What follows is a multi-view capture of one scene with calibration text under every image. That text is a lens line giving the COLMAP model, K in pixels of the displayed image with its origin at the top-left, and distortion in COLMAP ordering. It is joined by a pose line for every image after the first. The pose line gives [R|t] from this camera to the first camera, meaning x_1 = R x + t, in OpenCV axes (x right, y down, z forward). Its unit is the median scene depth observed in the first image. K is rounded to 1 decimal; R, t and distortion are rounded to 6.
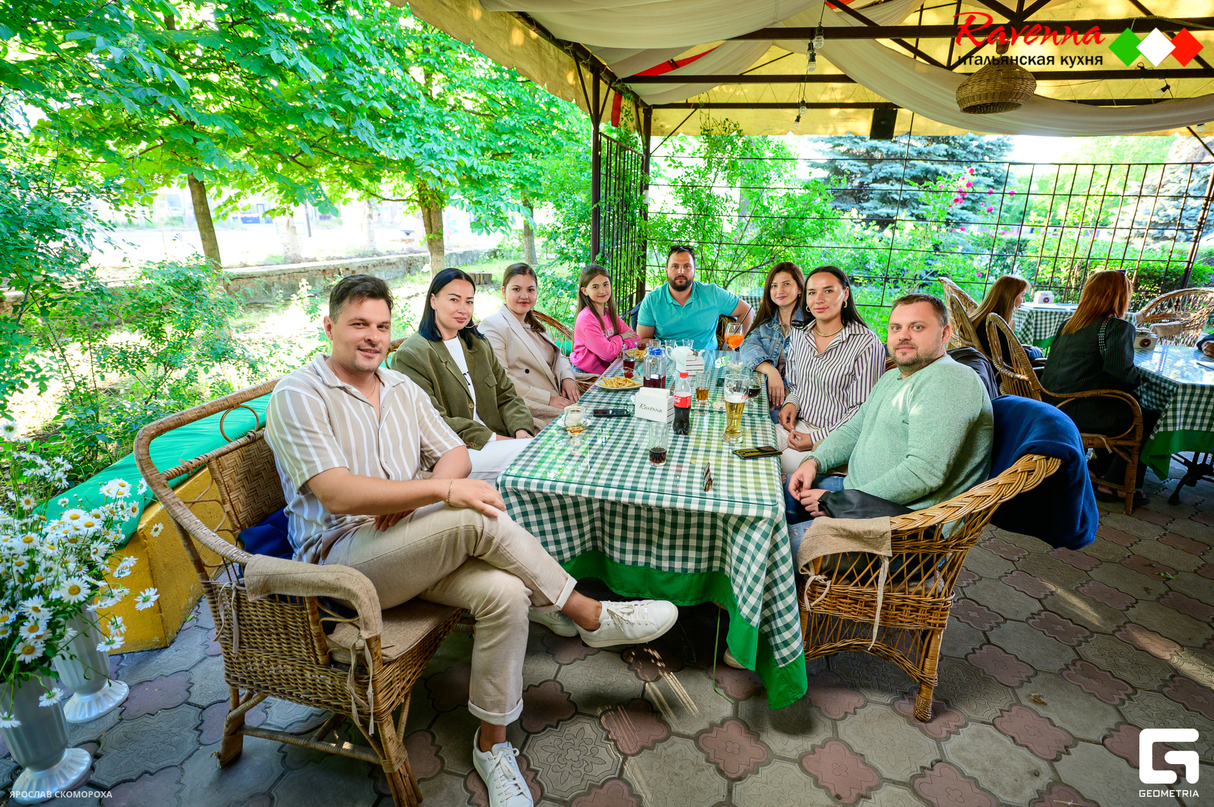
lens RADIAL K [[625.5, 0, 615.0], [0, 625.5, 402.9], [0, 0, 1]] dist [0.000295, -0.000423]
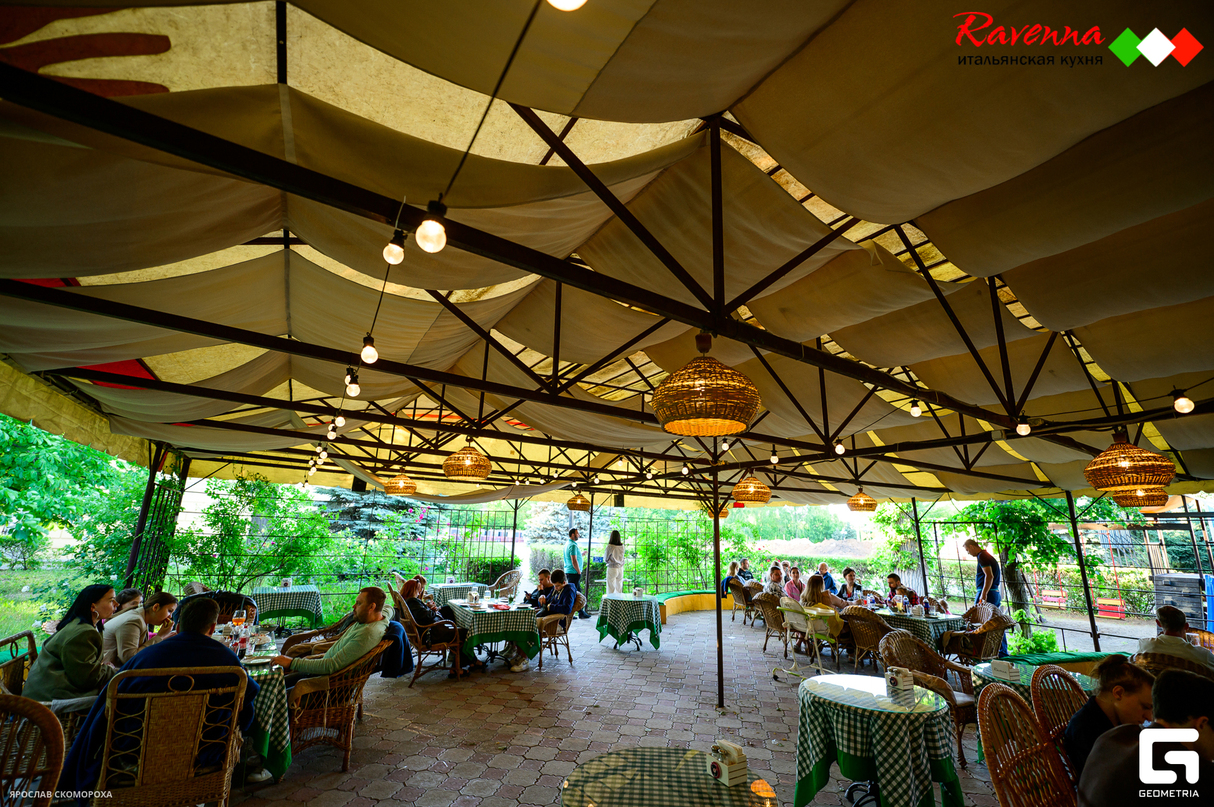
lens RADIAL K [[509.8, 0, 607.0], [0, 509.8, 403.5], [0, 0, 1]] dist [-0.000568, -0.000086]
pose [[0.700796, 0.177190, 0.691006, -0.314585], [0.185329, 0.890178, -0.416217, 0.200956], [-0.688867, 0.419746, 0.590995, -1.131965]]
